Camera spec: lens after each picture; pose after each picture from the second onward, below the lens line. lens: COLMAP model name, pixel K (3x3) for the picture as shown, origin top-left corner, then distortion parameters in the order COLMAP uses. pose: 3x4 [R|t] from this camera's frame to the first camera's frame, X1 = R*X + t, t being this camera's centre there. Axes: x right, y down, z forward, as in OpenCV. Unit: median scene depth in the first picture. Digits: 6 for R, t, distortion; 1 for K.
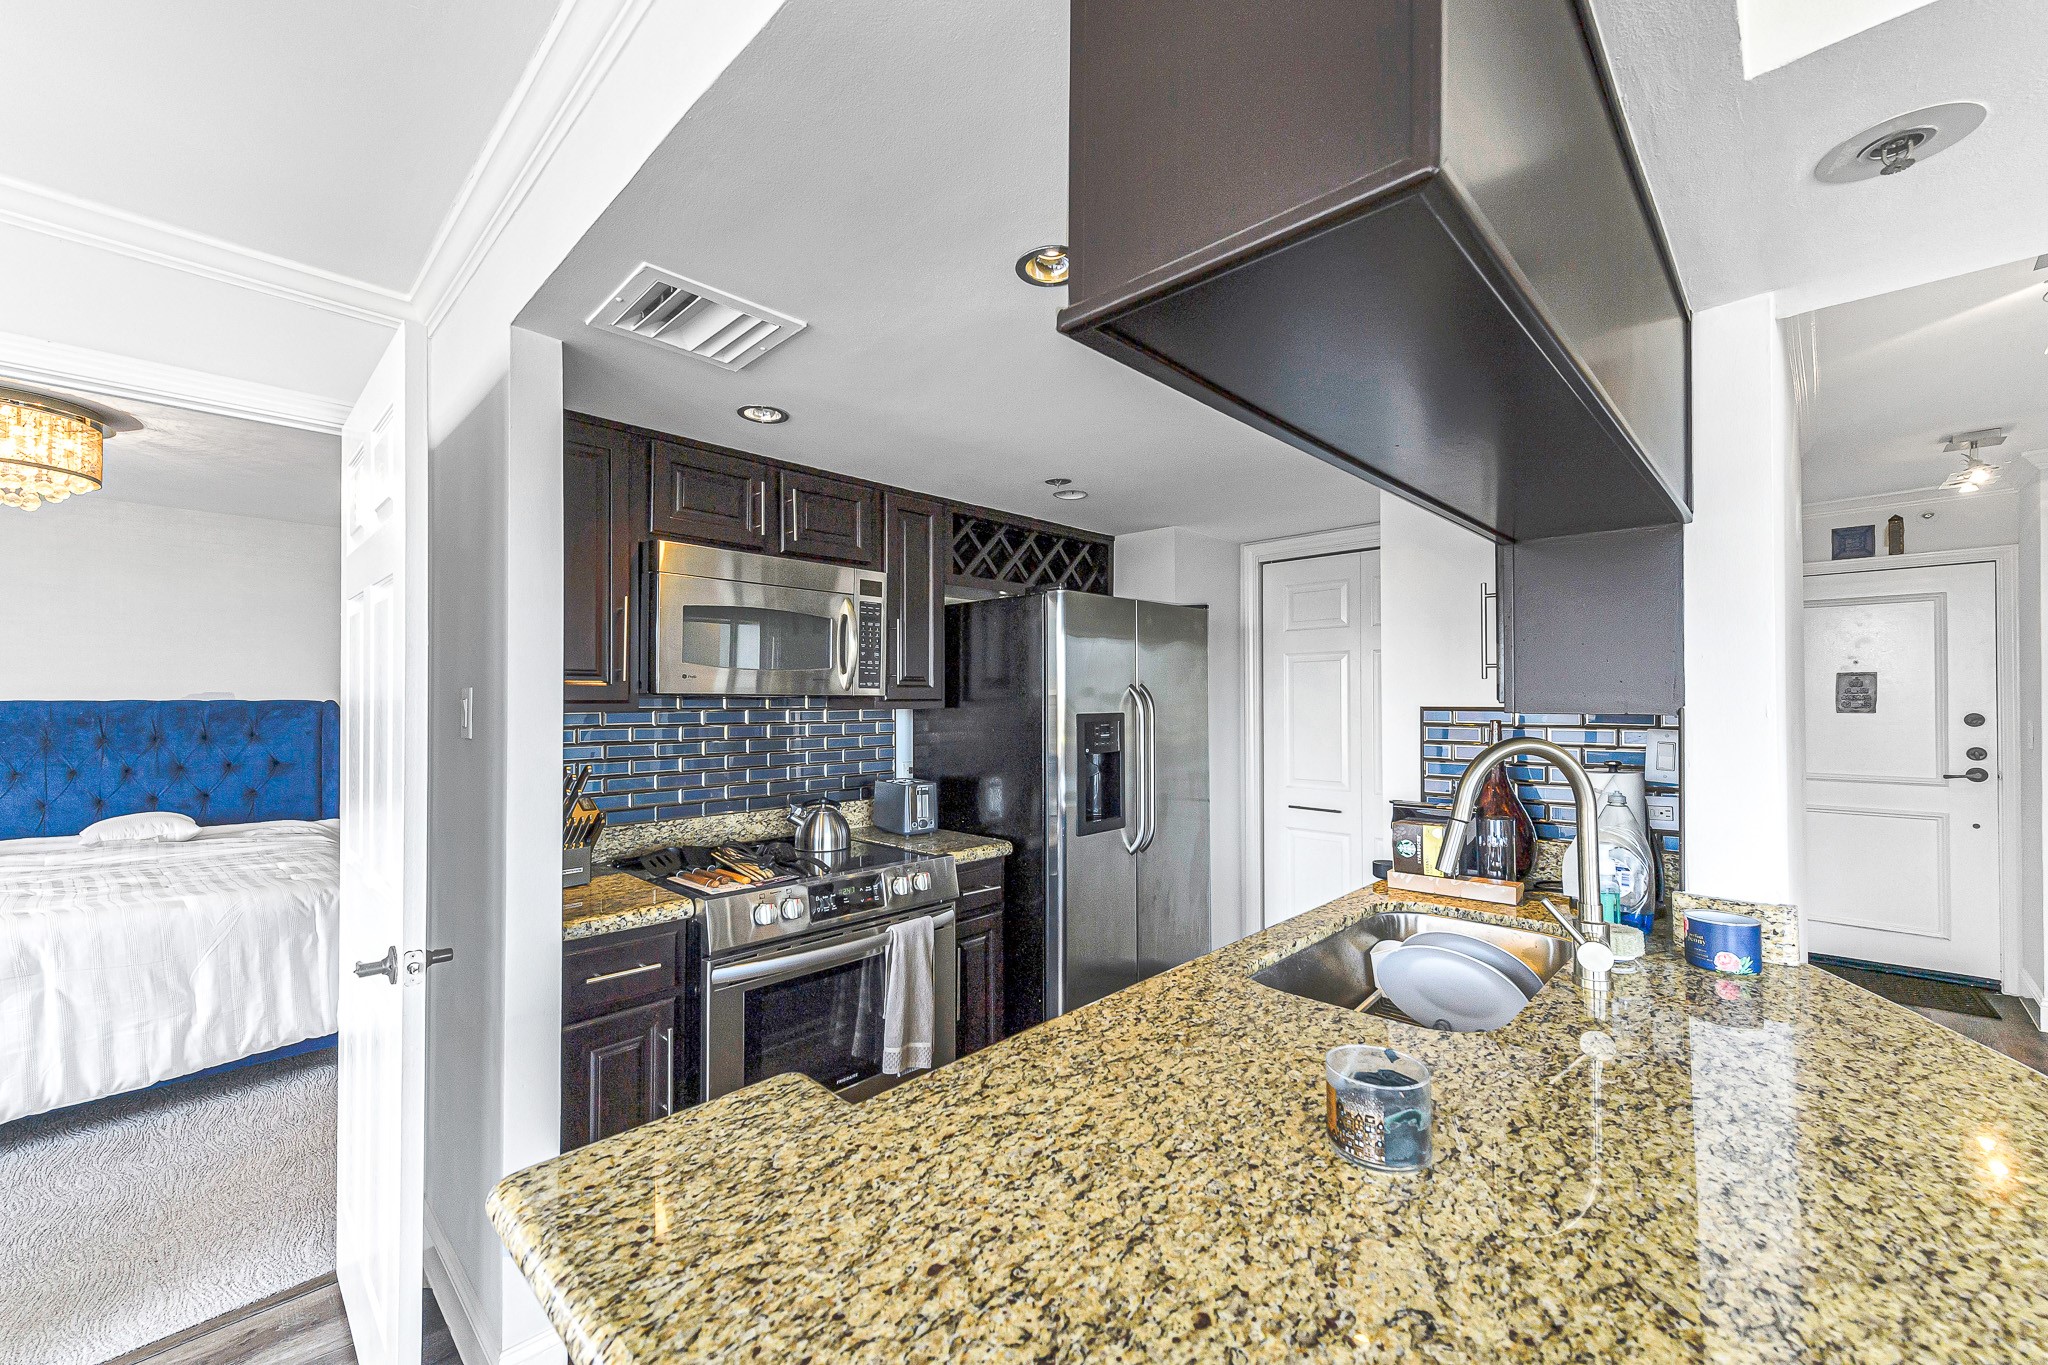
lens RADIAL K [[814.2, 0, 1032.4], [0, 814.2, 711.4], [0, 0, 1]] dist [0.007197, -0.000047]
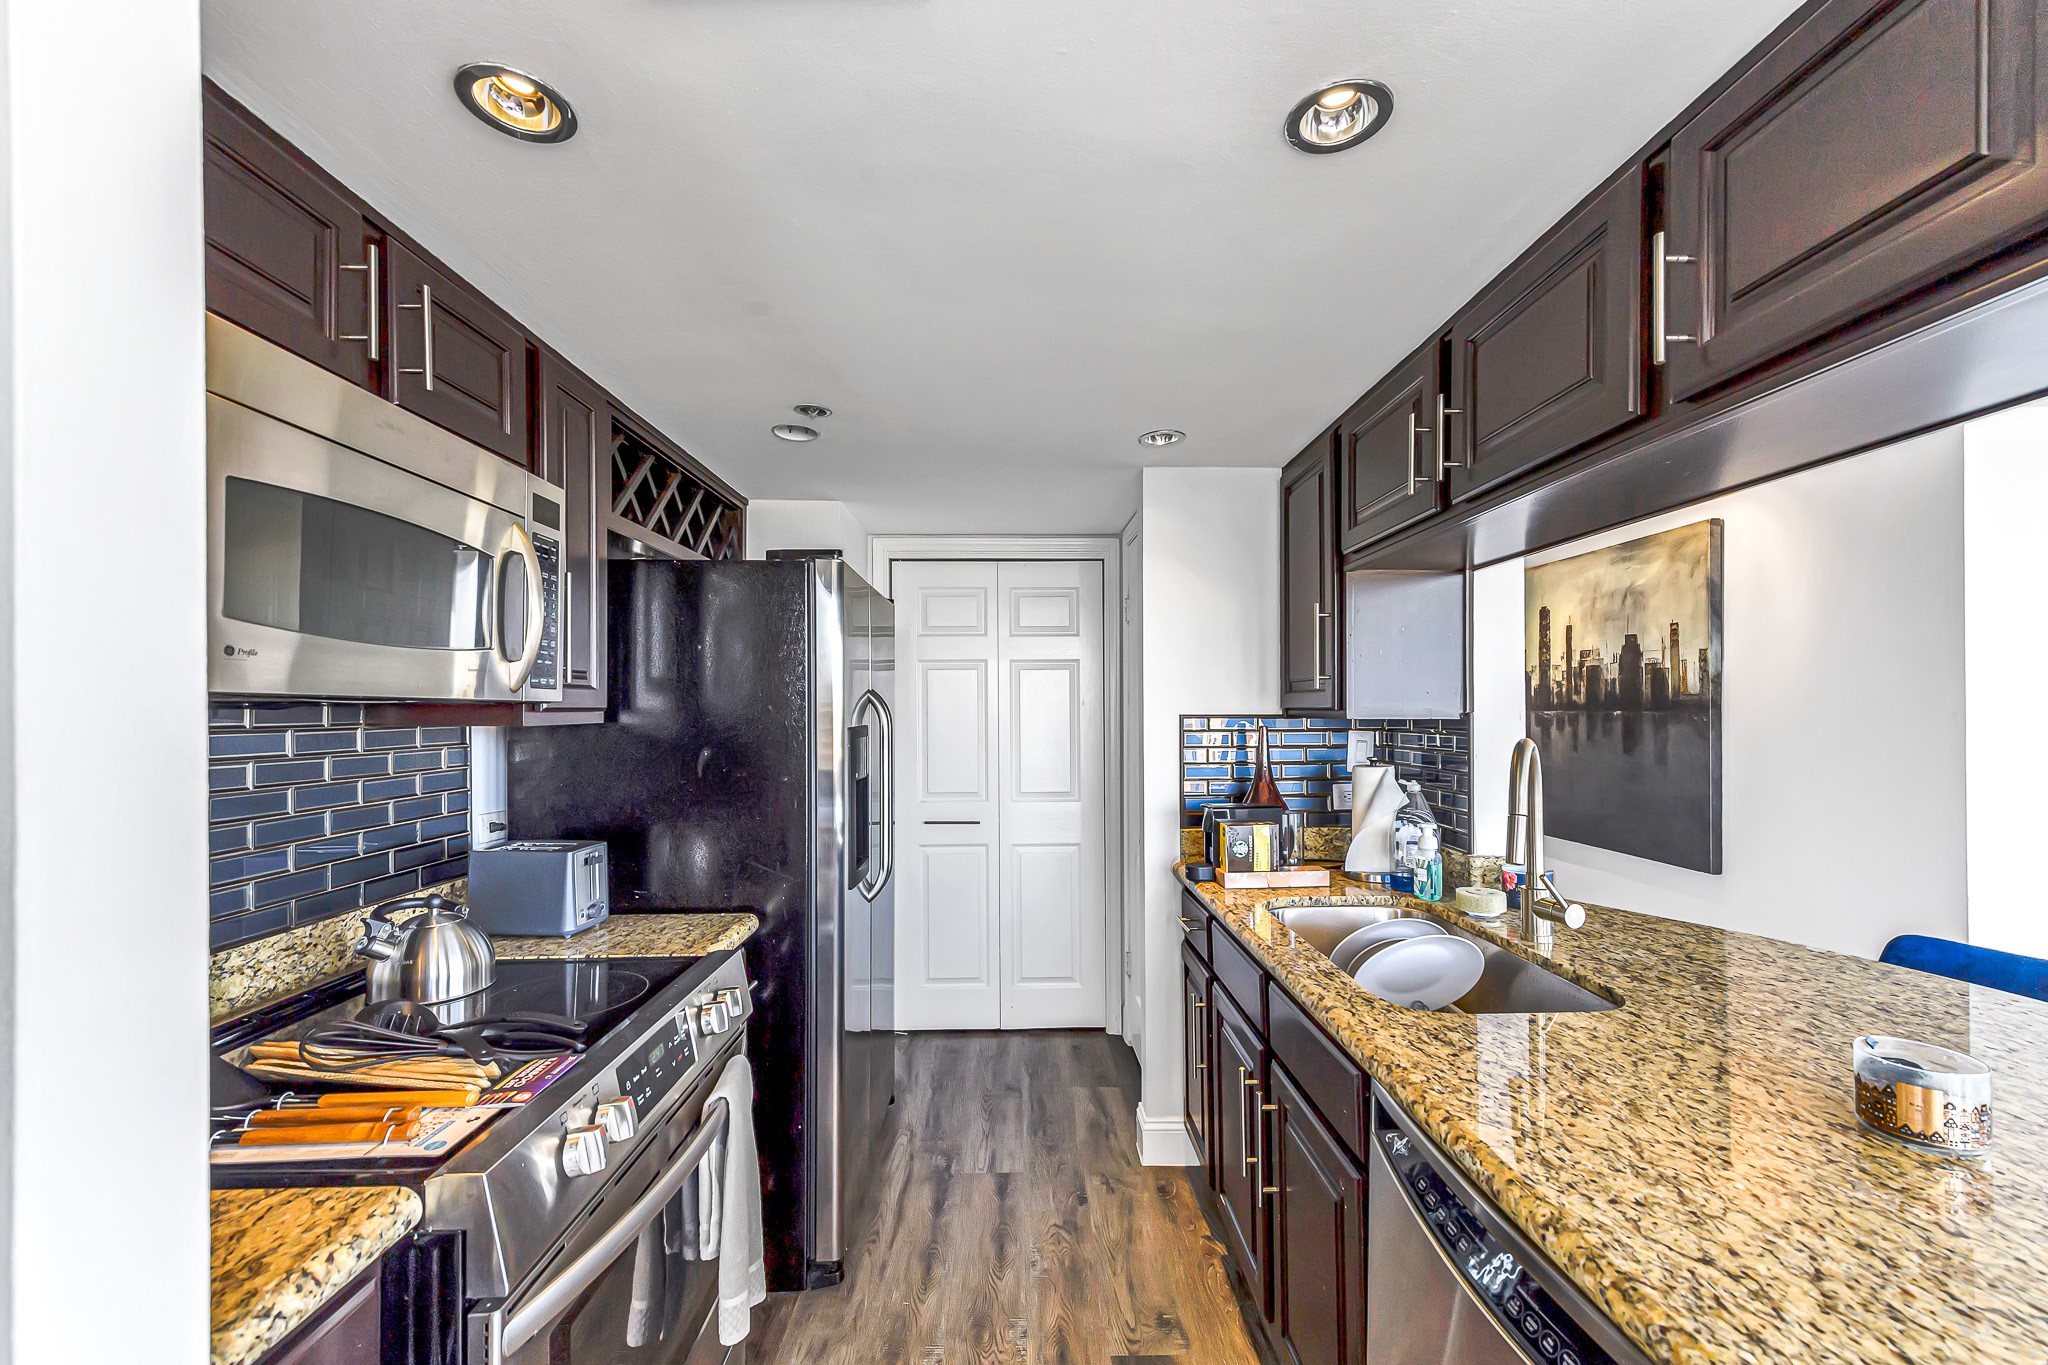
lens RADIAL K [[814.2, 0, 1032.4], [0, 814.2, 711.4], [0, 0, 1]] dist [0.007197, -0.000047]
pose [[0.693927, -0.003278, 0.720038, -0.413157], [0.011256, 0.999917, -0.006296, -0.004691], [-0.719958, 0.012474, 0.693906, 0.397836]]
